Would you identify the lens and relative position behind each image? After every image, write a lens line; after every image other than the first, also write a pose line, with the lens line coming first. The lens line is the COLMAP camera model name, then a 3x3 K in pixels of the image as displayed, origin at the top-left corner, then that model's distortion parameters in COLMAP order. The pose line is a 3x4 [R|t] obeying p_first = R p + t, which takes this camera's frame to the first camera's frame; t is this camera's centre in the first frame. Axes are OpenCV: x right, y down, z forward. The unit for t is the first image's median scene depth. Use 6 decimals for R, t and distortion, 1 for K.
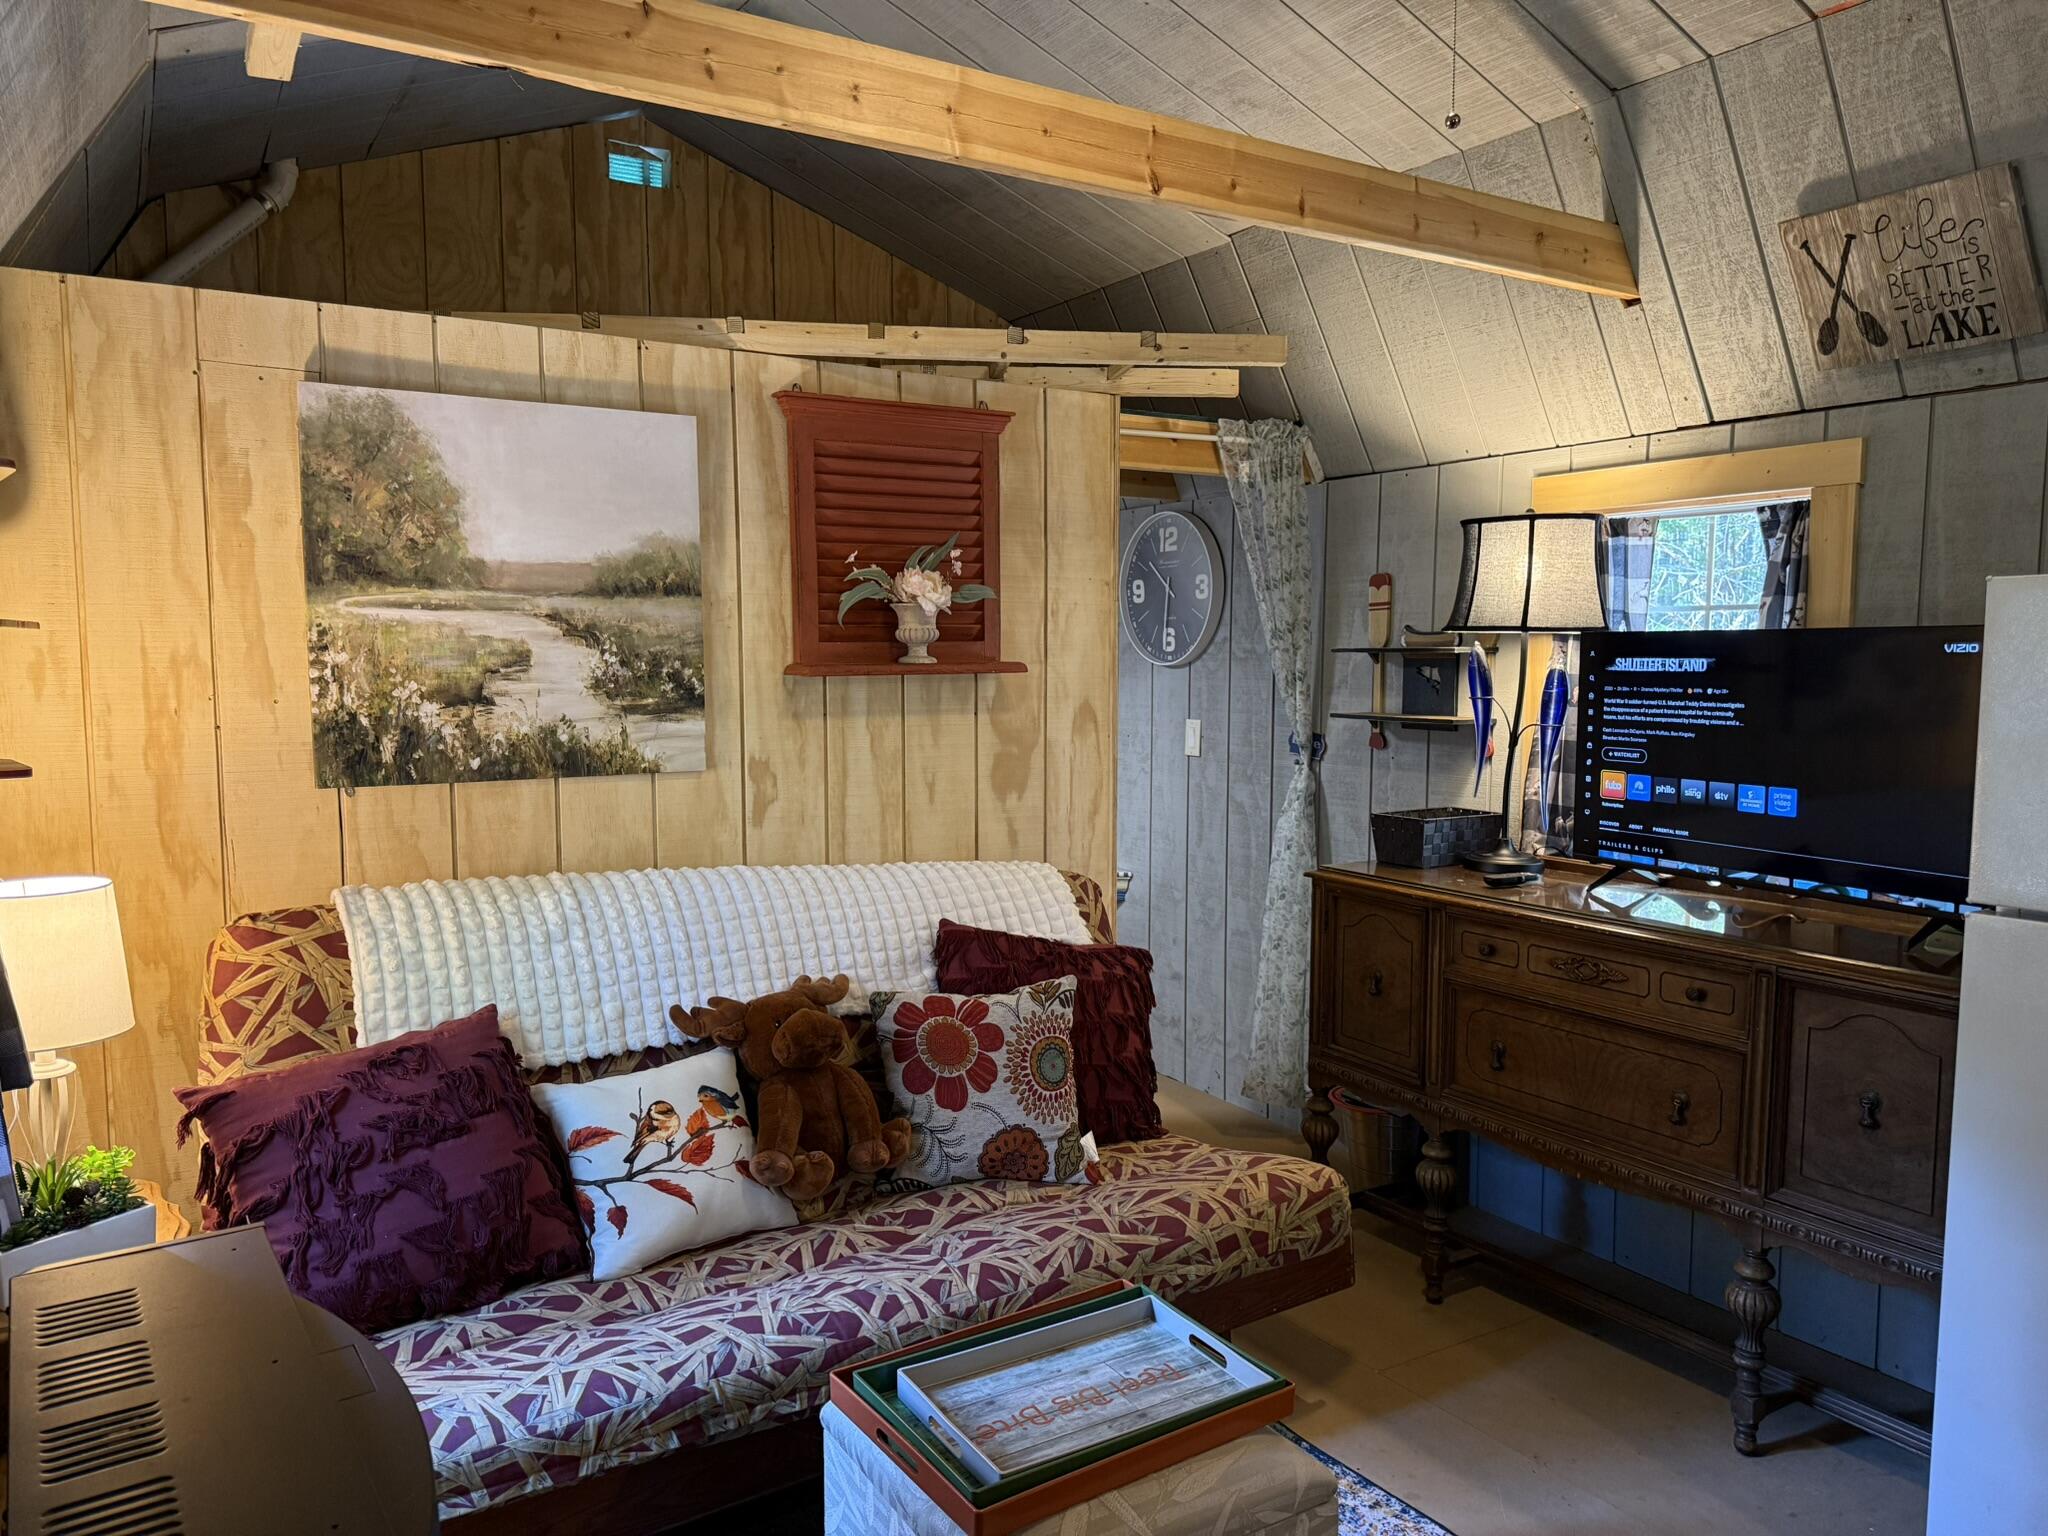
lens RADIAL K [[1425.7, 0, 1022.5], [0, 1425.7, 773.9], [0, 0, 1]] dist [0.175127, -0.364254]
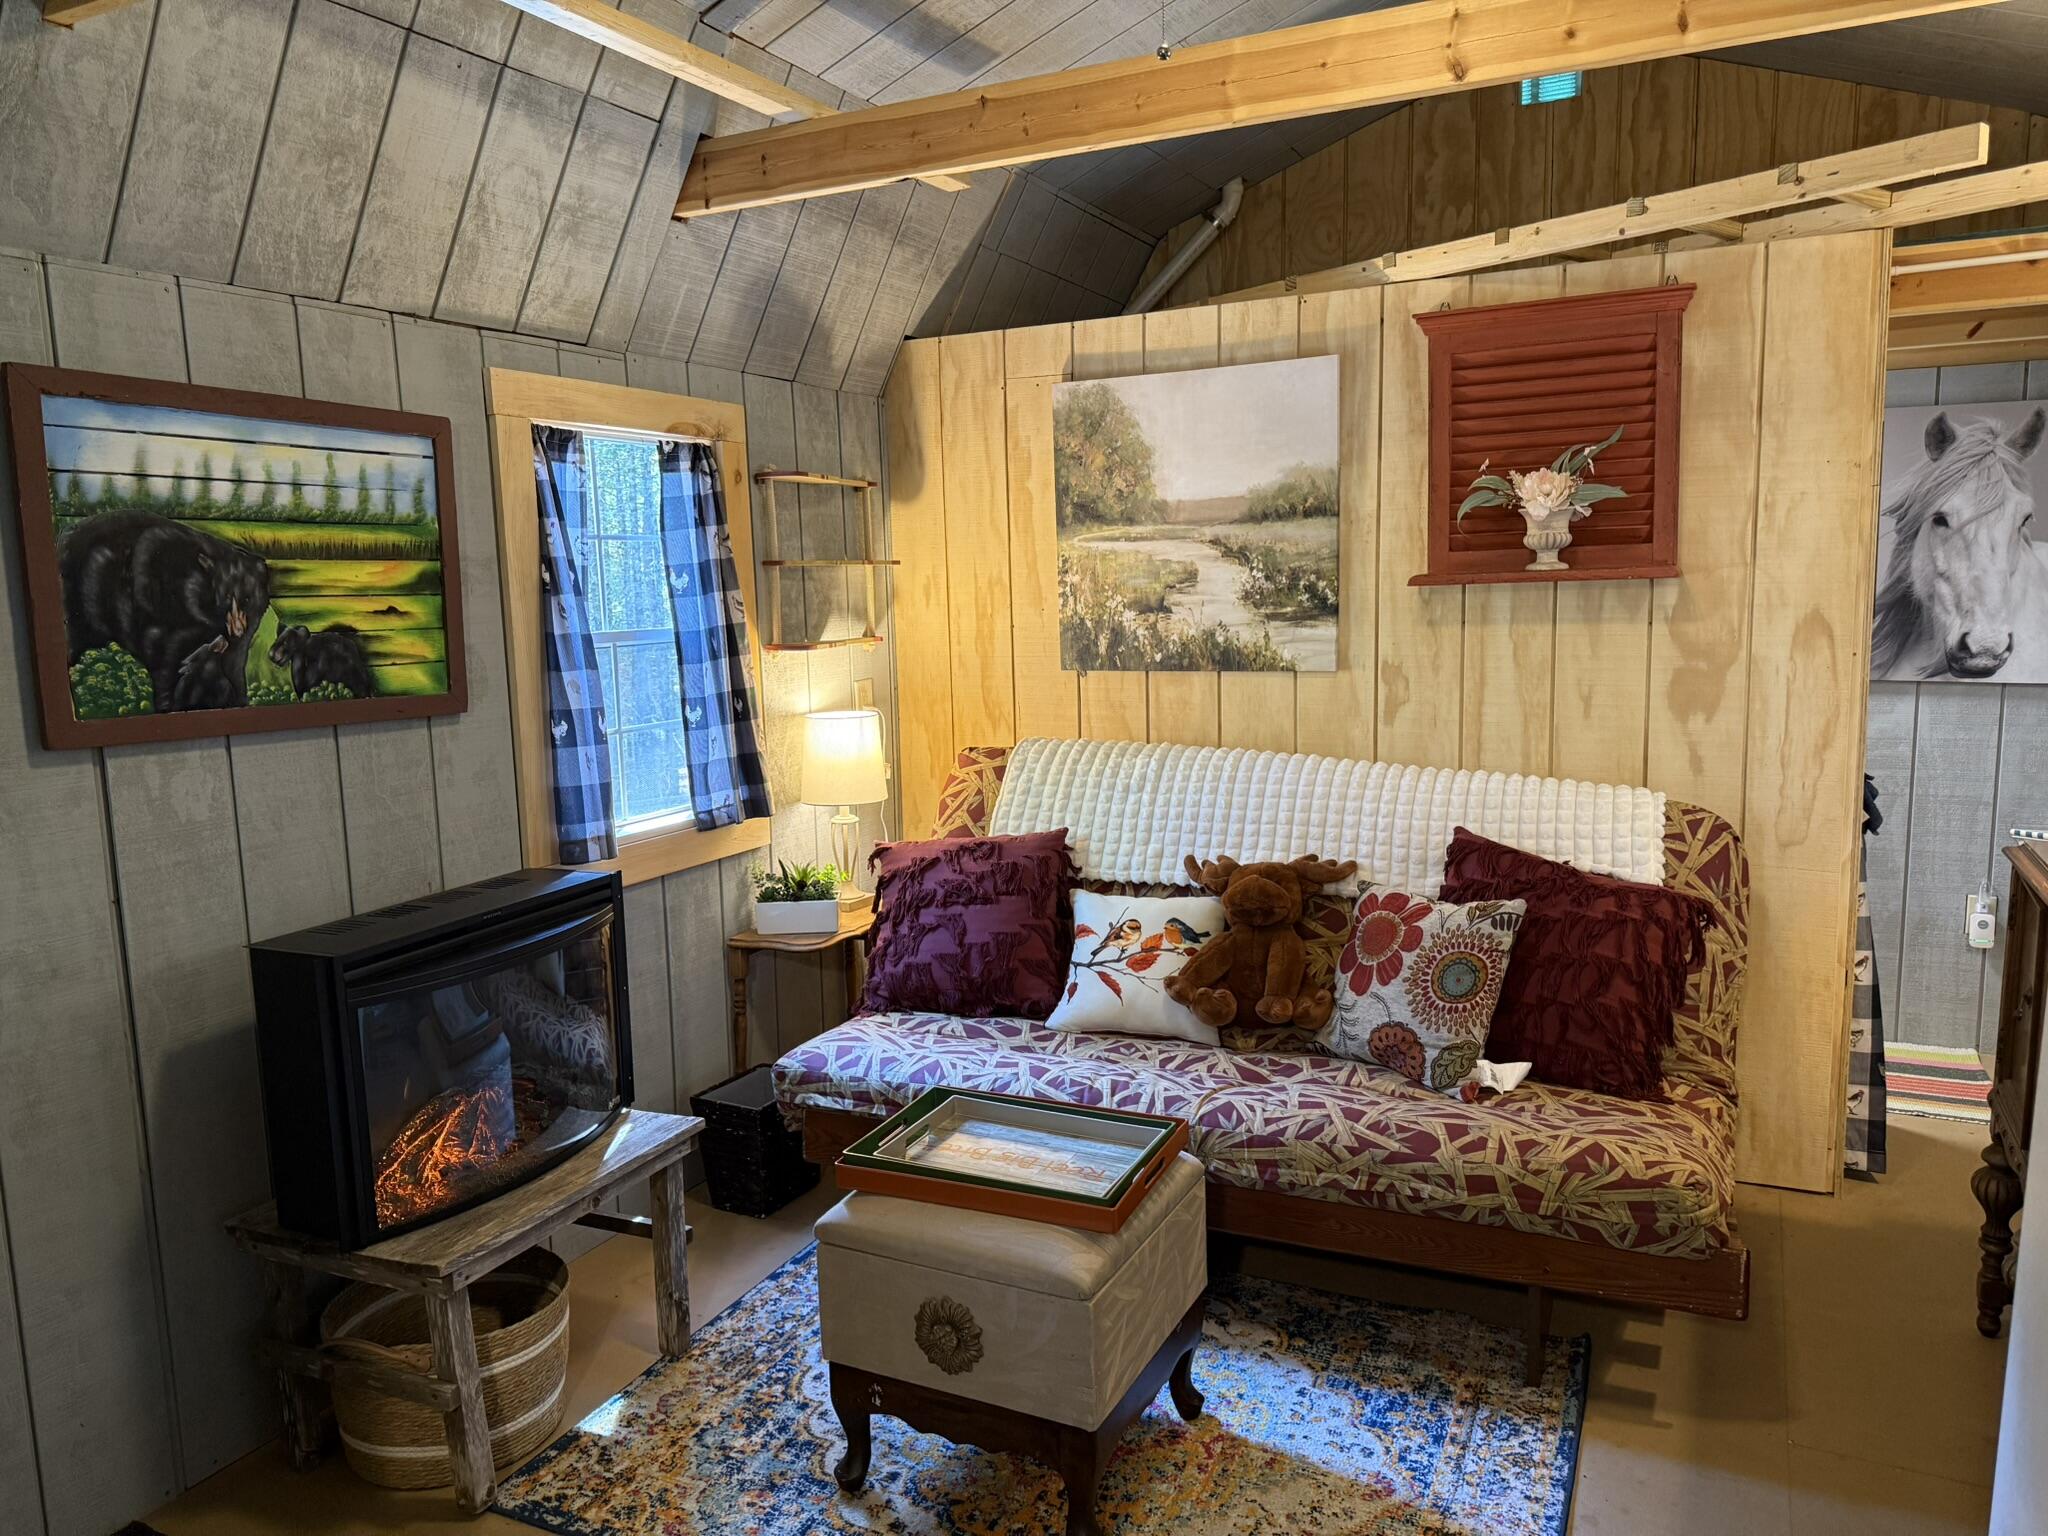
lens RADIAL K [[1425.7, 0, 1022.5], [0, 1425.7, 773.9], [0, 0, 1]] dist [0.175127, -0.364254]
pose [[0.522044, 0.104817, -0.846453, 0.671773], [-0.048636, 0.994464, 0.093150, -0.016768], [0.851531, -0.007460, 0.524252, 0.209478]]
